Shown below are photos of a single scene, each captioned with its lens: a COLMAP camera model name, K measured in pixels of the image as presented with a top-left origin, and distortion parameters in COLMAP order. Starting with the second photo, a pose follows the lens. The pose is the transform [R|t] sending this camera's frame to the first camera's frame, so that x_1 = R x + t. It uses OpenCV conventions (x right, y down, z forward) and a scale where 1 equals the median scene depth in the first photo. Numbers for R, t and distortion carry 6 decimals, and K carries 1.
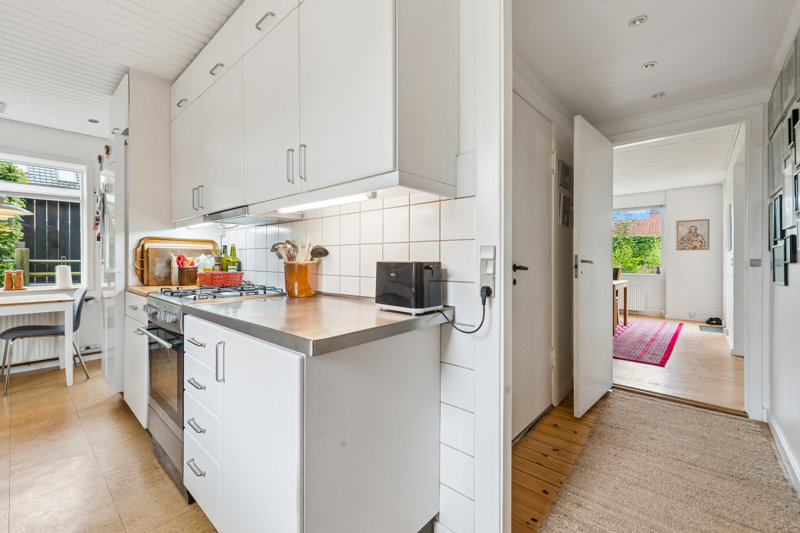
lens RADIAL K [[335.5, 0, 413.0], [0, 335.5, 261.4], [0, 0, 1]] dist [0.000875, -0.000758]
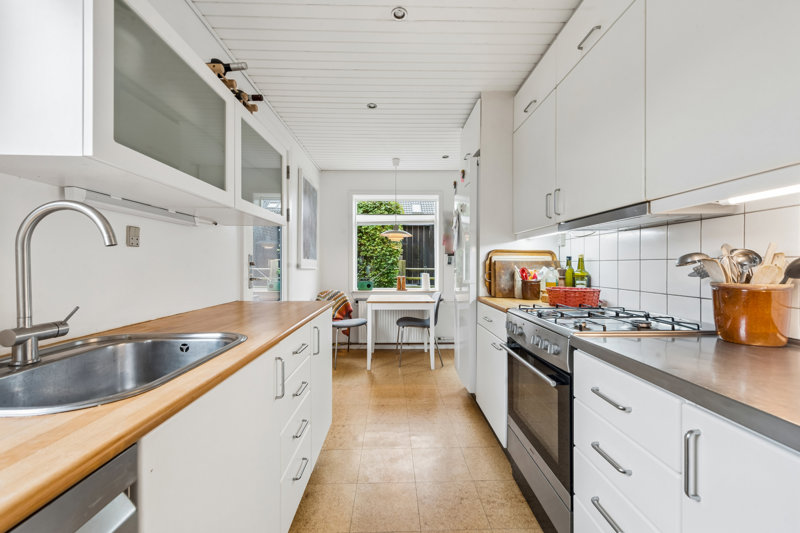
lens RADIAL K [[320.3, 0, 402.0], [0, 320.3, 267.3], [0, 0, 1]] dist [0.010141, -0.000447]
pose [[0.669798, 0.004661, -0.742529, -0.241042], [-0.003041, 0.999989, 0.003535, -0.021895], [0.742537, -0.000110, 0.669805, 0.121456]]
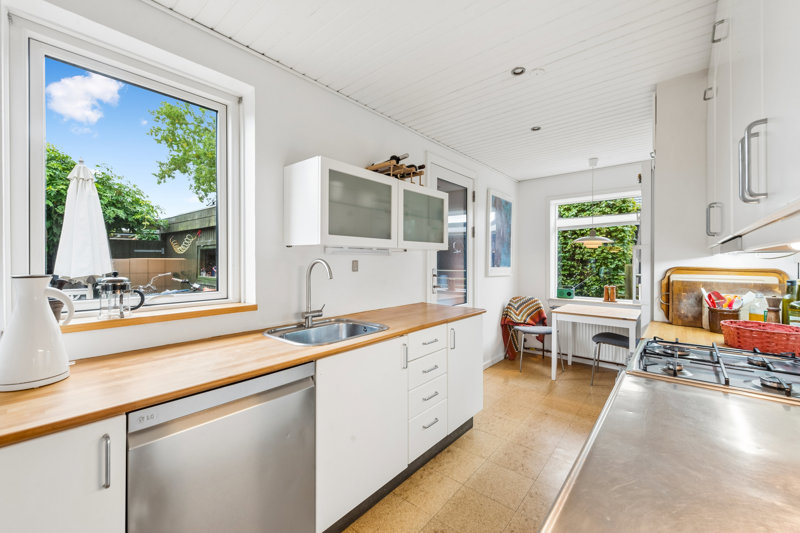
lens RADIAL K [[327.6, 0, 393.9], [0, 327.6, 262.7], [0, 0, 1]] dist [0.009126, -0.000687]
pose [[-0.013495, 0.005540, -0.999894, 0.069533], [-0.003886, 0.999977, 0.005593, -0.085473], [0.999901, 0.003961, -0.013473, 0.281435]]
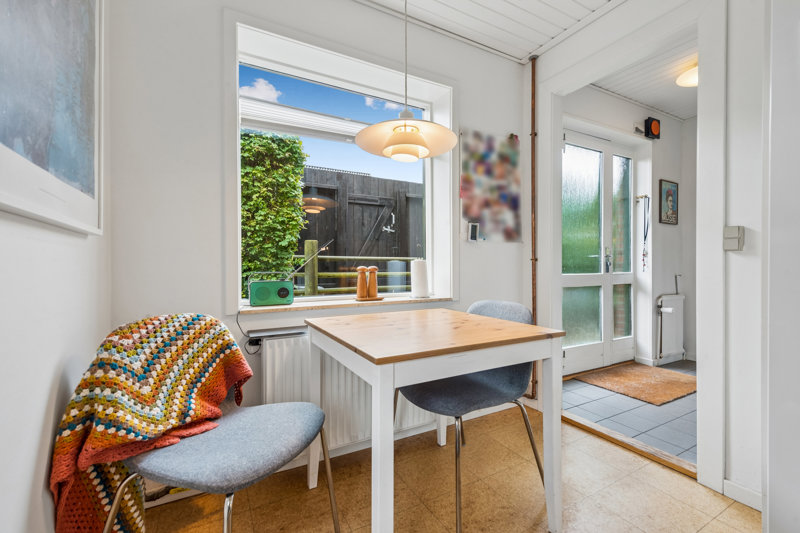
lens RADIAL K [[327.6, 0, 403.3], [0, 327.6, 265.9], [0, 0, 1]] dist [0.009126, -0.000687]
pose [[0.946712, -0.001332, -0.322080, -1.274343], [-0.000110, 0.999990, -0.004458, 0.038127], [0.322083, 0.004255, 0.946702, 0.640020]]
